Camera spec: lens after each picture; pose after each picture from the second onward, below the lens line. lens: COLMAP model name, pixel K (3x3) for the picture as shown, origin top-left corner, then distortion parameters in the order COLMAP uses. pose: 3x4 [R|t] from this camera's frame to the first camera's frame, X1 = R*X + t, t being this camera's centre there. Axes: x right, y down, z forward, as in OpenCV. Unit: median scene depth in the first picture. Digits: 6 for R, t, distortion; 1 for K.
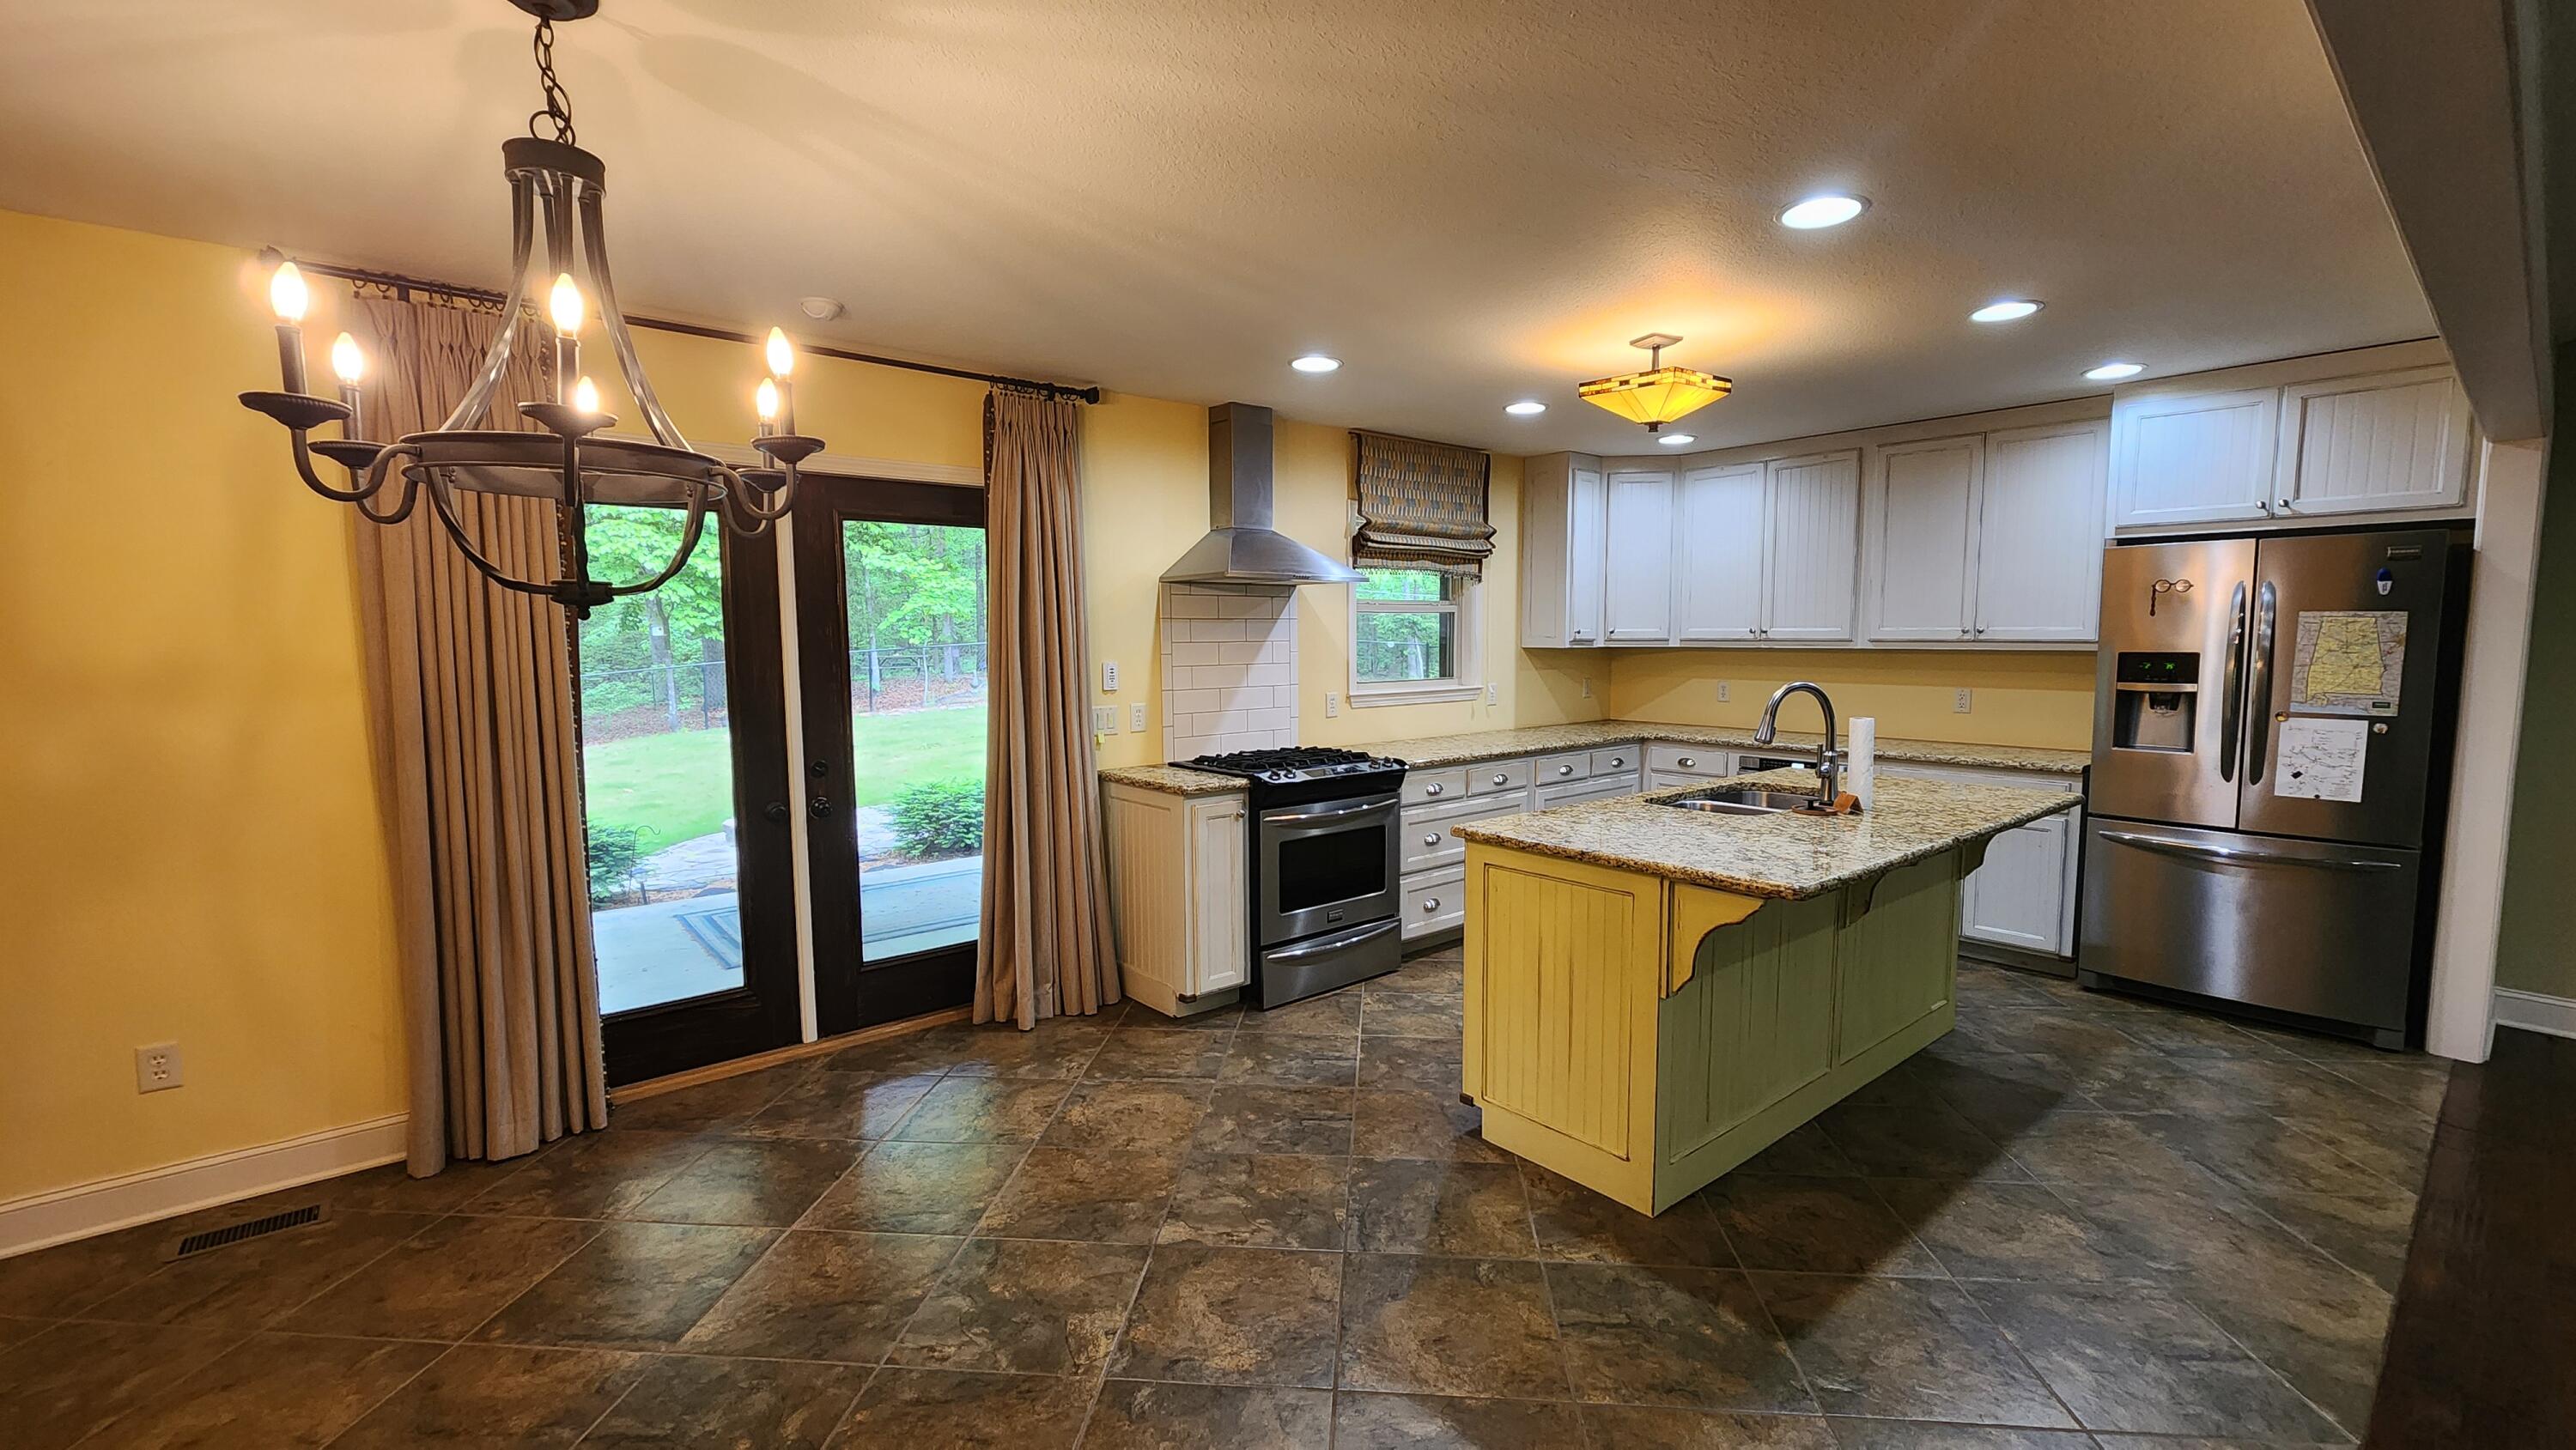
lens RADIAL K [[1060.0, 0, 1292.6], [0, 1060.0, 730.6], [0, 0, 1]] dist [-0.002788, 0.000975]
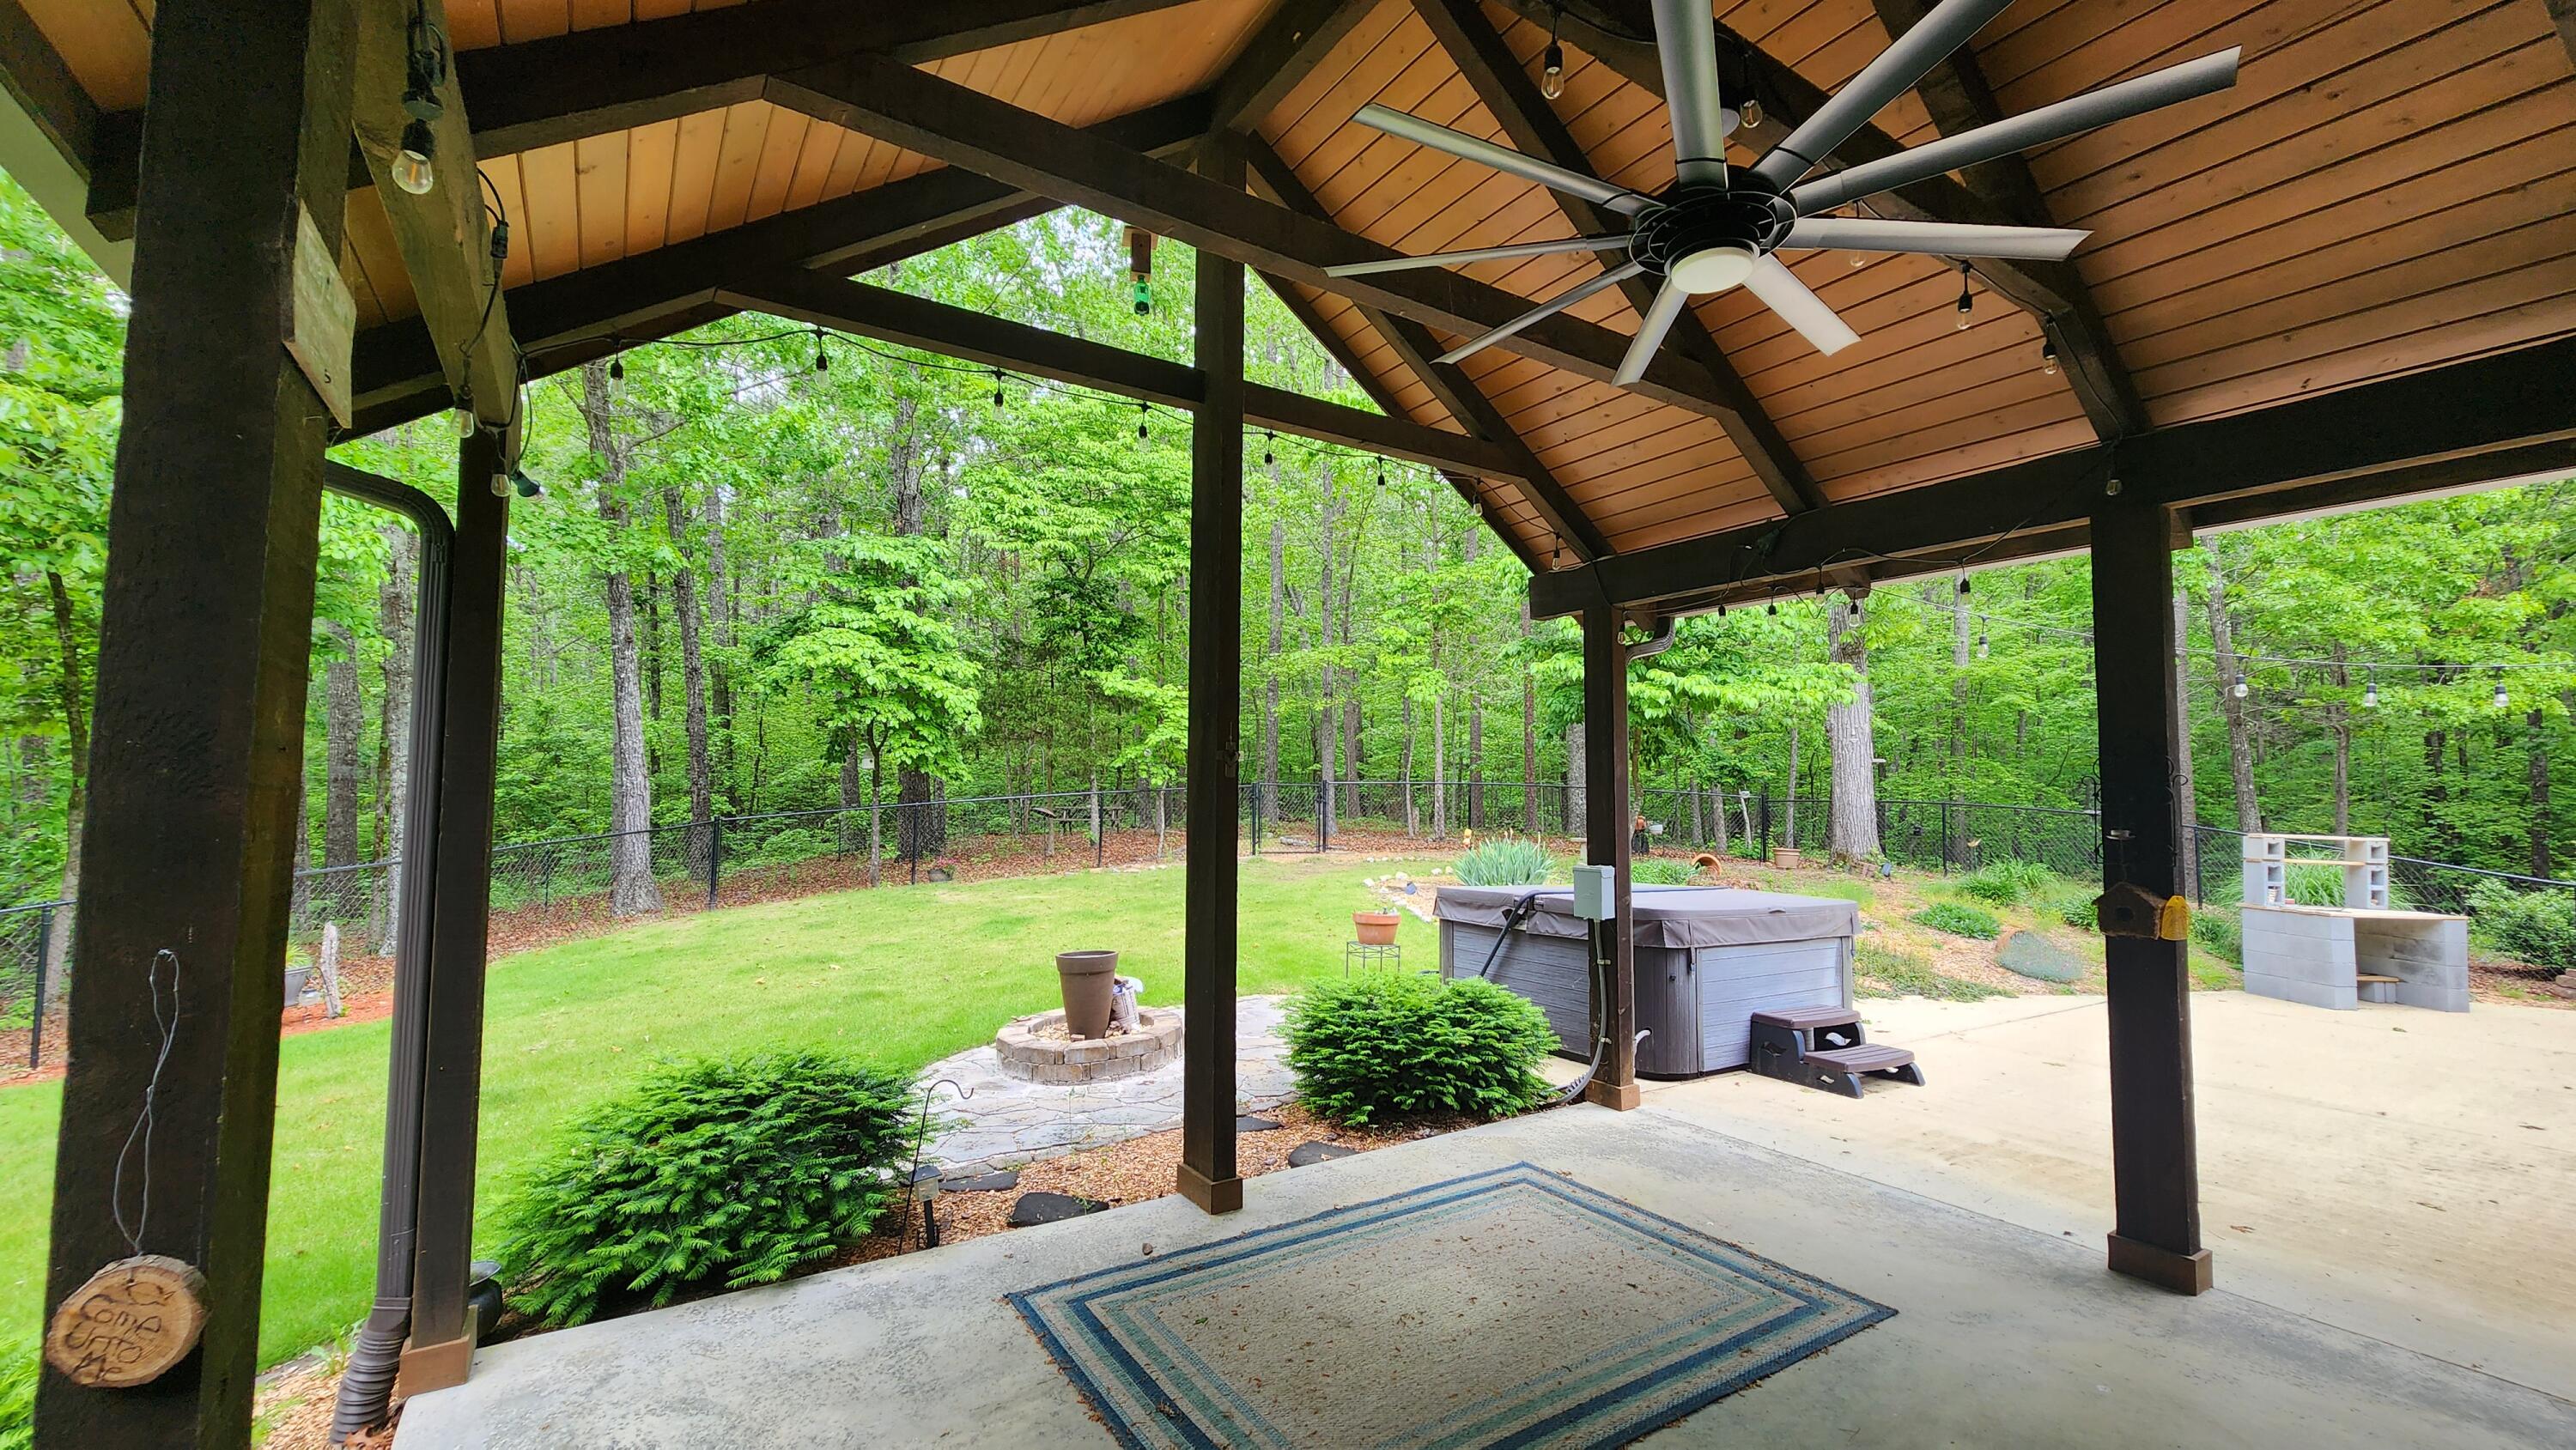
lens RADIAL K [[1060.0, 0, 1286.9], [0, 1060.0, 721.2], [0, 0, 1]] dist [-0.002788, 0.000975]
pose [[0.992315, 0.003779, -0.123683, -0.175495], [-0.024034, 0.986385, -0.162684, 0.001042], [0.121384, 0.164406, 0.978895, 0.226994]]
